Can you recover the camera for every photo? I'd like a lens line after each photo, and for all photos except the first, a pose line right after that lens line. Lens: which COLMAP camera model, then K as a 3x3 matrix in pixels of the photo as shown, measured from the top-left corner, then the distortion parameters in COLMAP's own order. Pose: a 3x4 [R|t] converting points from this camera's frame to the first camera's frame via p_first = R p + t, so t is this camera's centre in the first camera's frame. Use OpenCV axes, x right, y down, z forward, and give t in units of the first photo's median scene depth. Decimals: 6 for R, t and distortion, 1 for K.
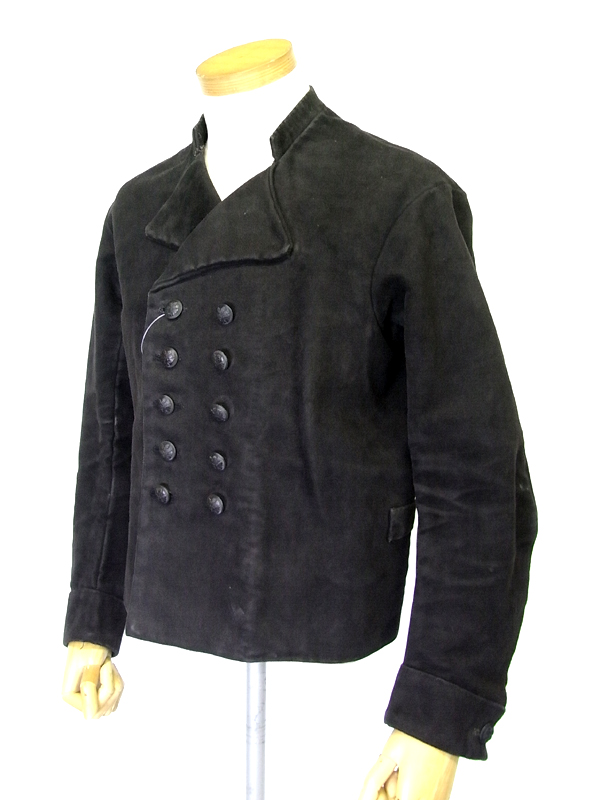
lens RADIAL K [[849.9, 0, 300.0], [0, 849.9, 400.0], [0, 0, 1]] dist [-0.075568, 0.012863]
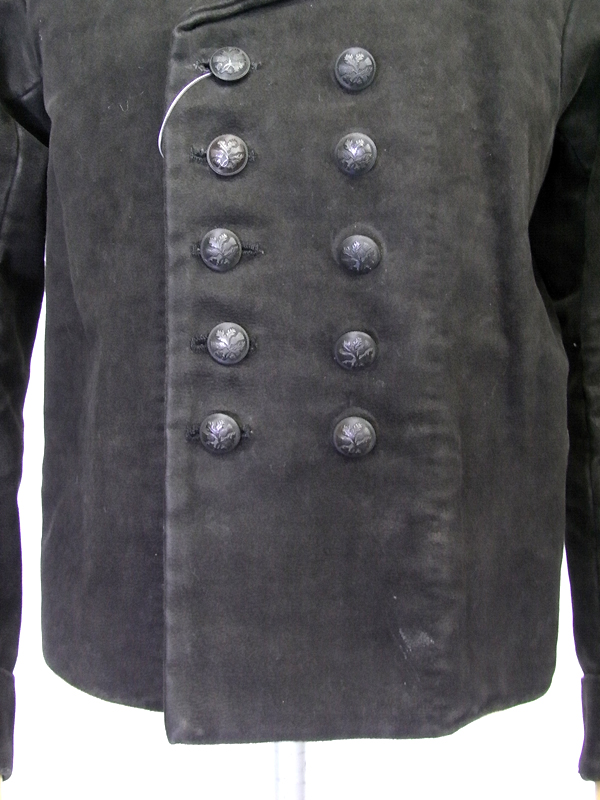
lens RADIAL K [[859.7, 0, 299.5], [0, 859.7, 363.6], [0, 0, 1]] dist [-0.096230, 0.010487]
pose [[0.880970, -0.031049, 0.472152, -0.364435], [0.063342, 0.996602, -0.052650, 0.103267], [-0.468913, 0.076290, 0.879943, 0.555107]]
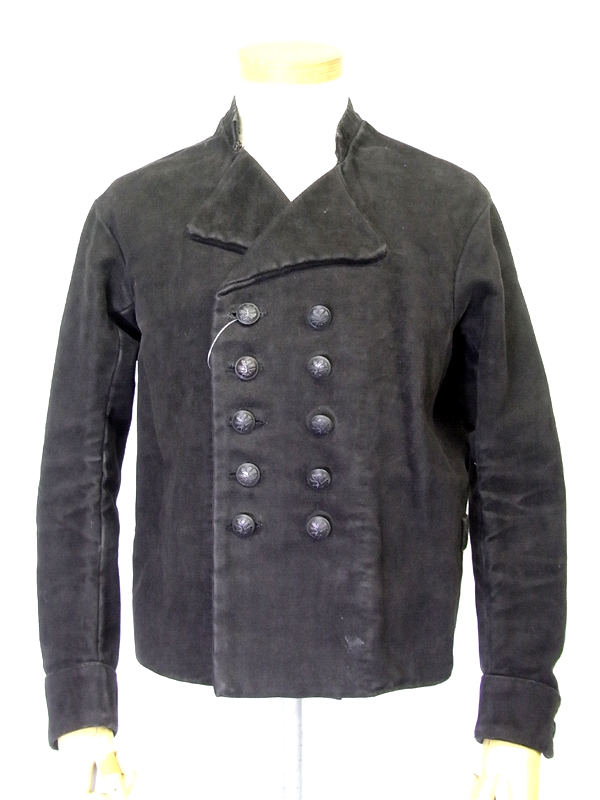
lens RADIAL K [[849.7, 0, 300.4], [0, 849.7, 431.8], [0, 0, 1]] dist [-0.080023, 0.003962]
pose [[0.902161, -0.040294, 0.429513, -0.493624], [0.065231, 0.996922, -0.043488, 0.059127], [-0.426439, 0.067251, 0.902013, 0.187813]]
